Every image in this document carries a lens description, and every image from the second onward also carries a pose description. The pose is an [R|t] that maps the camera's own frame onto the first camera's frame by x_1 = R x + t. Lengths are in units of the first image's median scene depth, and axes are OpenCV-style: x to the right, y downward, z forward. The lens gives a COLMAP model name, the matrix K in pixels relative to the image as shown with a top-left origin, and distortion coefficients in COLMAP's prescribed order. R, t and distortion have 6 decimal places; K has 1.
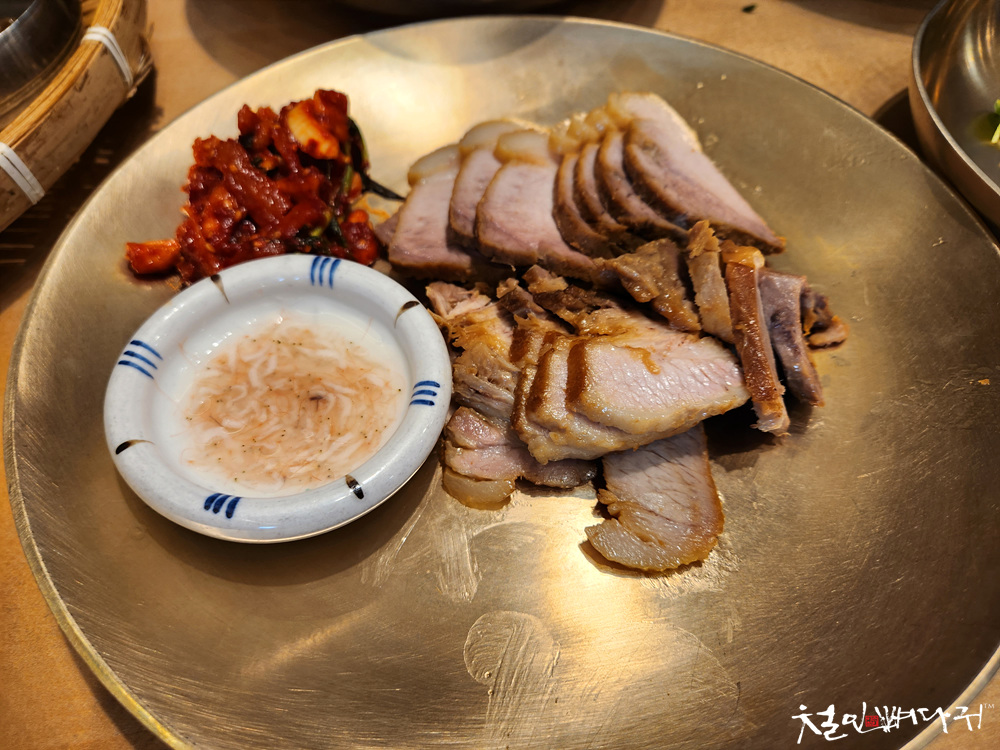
lens RADIAL K [[696.9, 0, 500.0], [0, 696.9, 375.0], [0, 0, 1]] dist [0.071993, -0.083149]
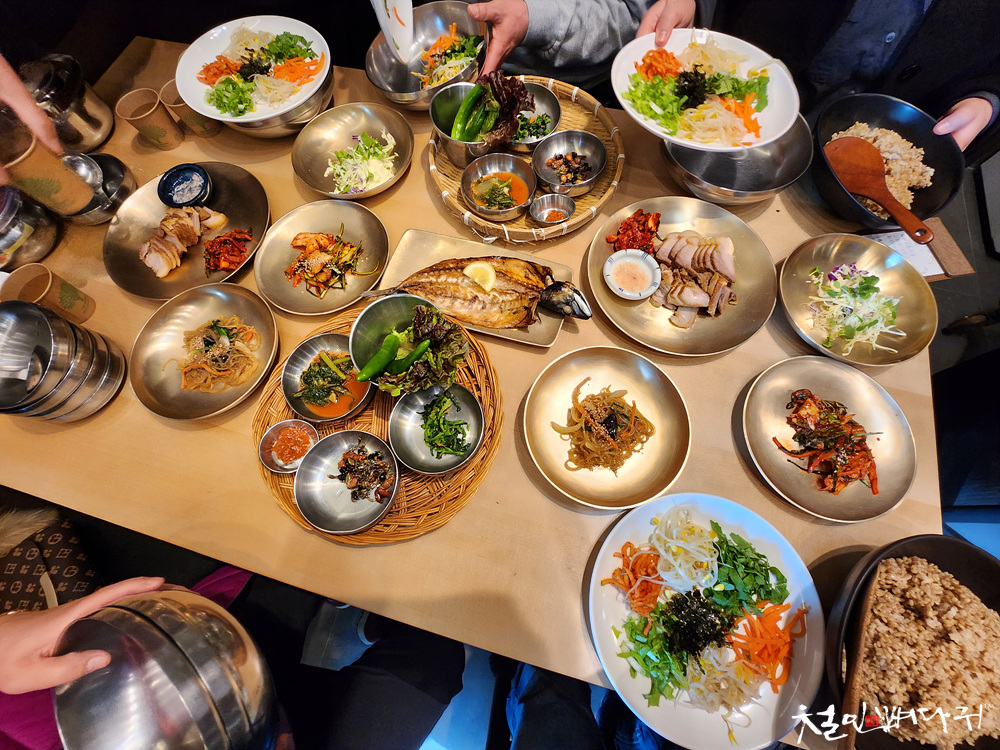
lens RADIAL K [[398.7, 0, 500.0], [0, 398.7, 375.0], [0, 0, 1]] dist [0.001009, 0.000029]
pose [[0.893420, 0.412962, -0.176810, -0.341092], [-0.345303, 0.883075, 0.317719, 0.078138], [0.287343, -0.222803, 0.931554, -2.519226]]
